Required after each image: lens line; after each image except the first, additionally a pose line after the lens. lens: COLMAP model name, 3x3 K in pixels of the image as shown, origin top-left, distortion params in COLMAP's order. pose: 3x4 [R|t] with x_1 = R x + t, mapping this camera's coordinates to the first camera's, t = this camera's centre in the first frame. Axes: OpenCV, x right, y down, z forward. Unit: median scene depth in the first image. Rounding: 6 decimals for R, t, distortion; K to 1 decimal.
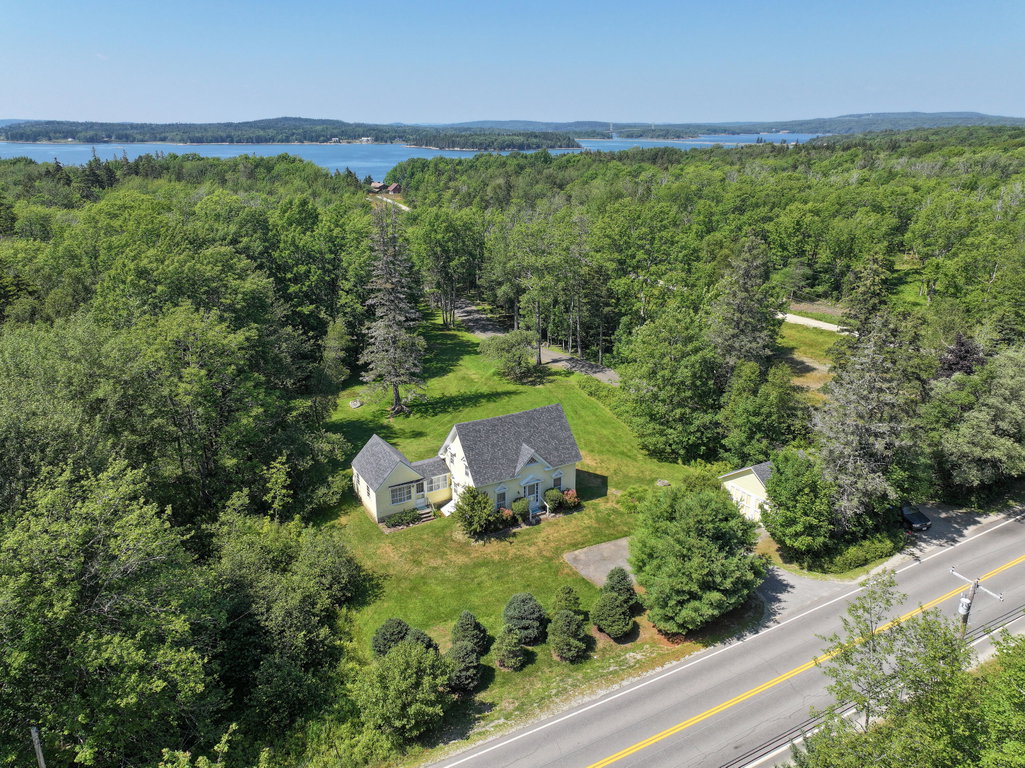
lens RADIAL K [[715.7, 0, 511.9], [0, 715.7, 382.7], [0, 0, 1]] dist [0.002929, -0.000790]
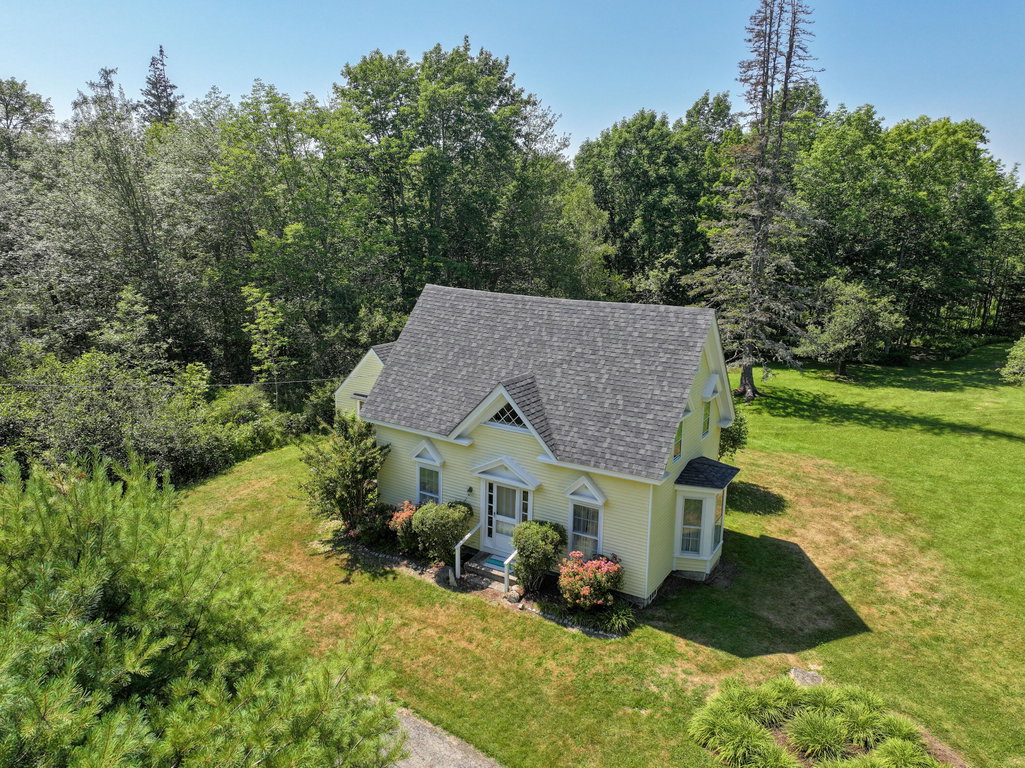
lens RADIAL K [[715.7, 0, 513.8], [0, 715.7, 386.6], [0, 0, 1]] dist [0.002929, -0.000790]
pose [[0.482779, 0.202593, -0.851986, 0.319606], [-0.302287, 0.951629, 0.054996, 0.074299], [0.821917, 0.230993, 0.520668, 0.801767]]
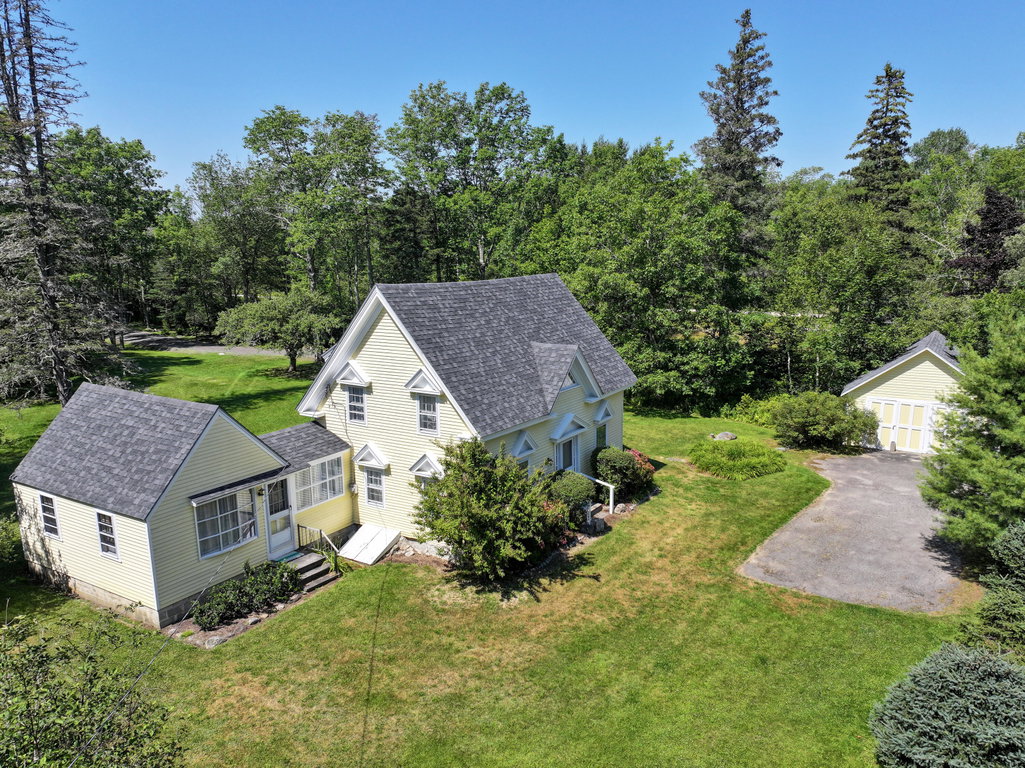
lens RADIAL K [[758.9, 0, 543.7], [0, 758.9, 421.5], [0, 0, 1]] dist [-0.000175, 0.006300]
pose [[0.870095, -0.119061, 0.478288, -0.186654], [0.166912, 0.984227, -0.058638, 0.153637], [-0.463763, 0.130853, 0.876243, 0.624019]]
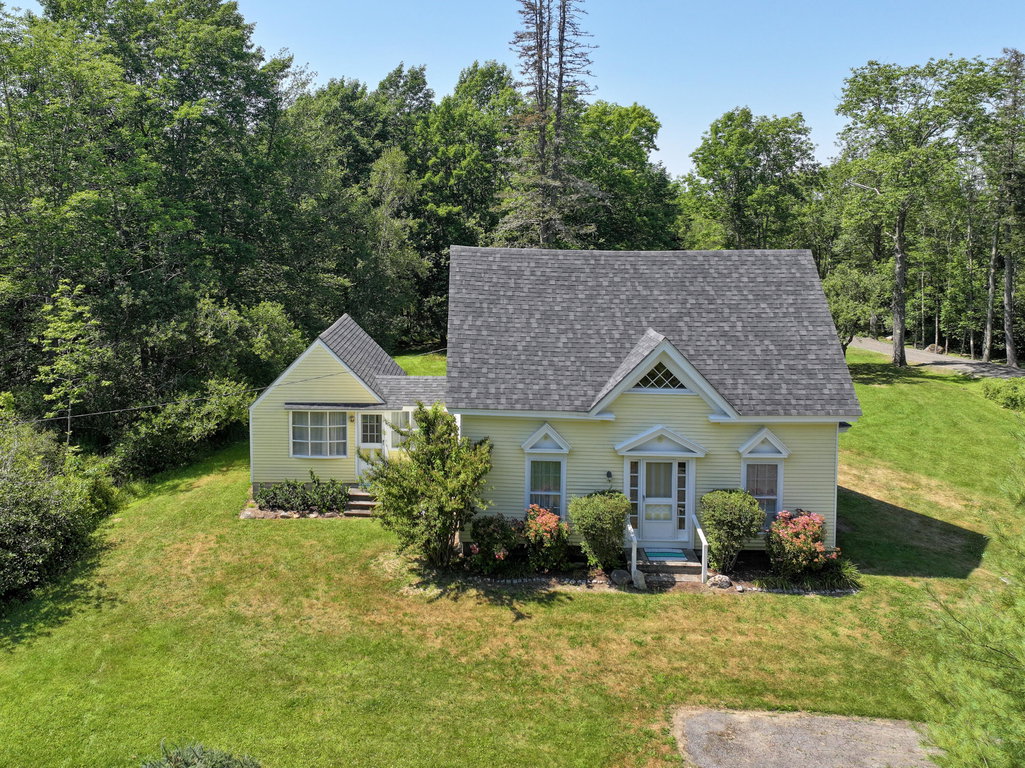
lens RADIAL K [[863.2, 0, 436.6], [0, 863.2, 291.5], [0, 0, 1]] dist [0.012421, -0.010644]
pose [[0.844128, 0.040768, -0.534589, 0.141474], [-0.175245, 0.963316, -0.203253, 0.163484], [0.506692, 0.265256, 0.820306, 0.623864]]
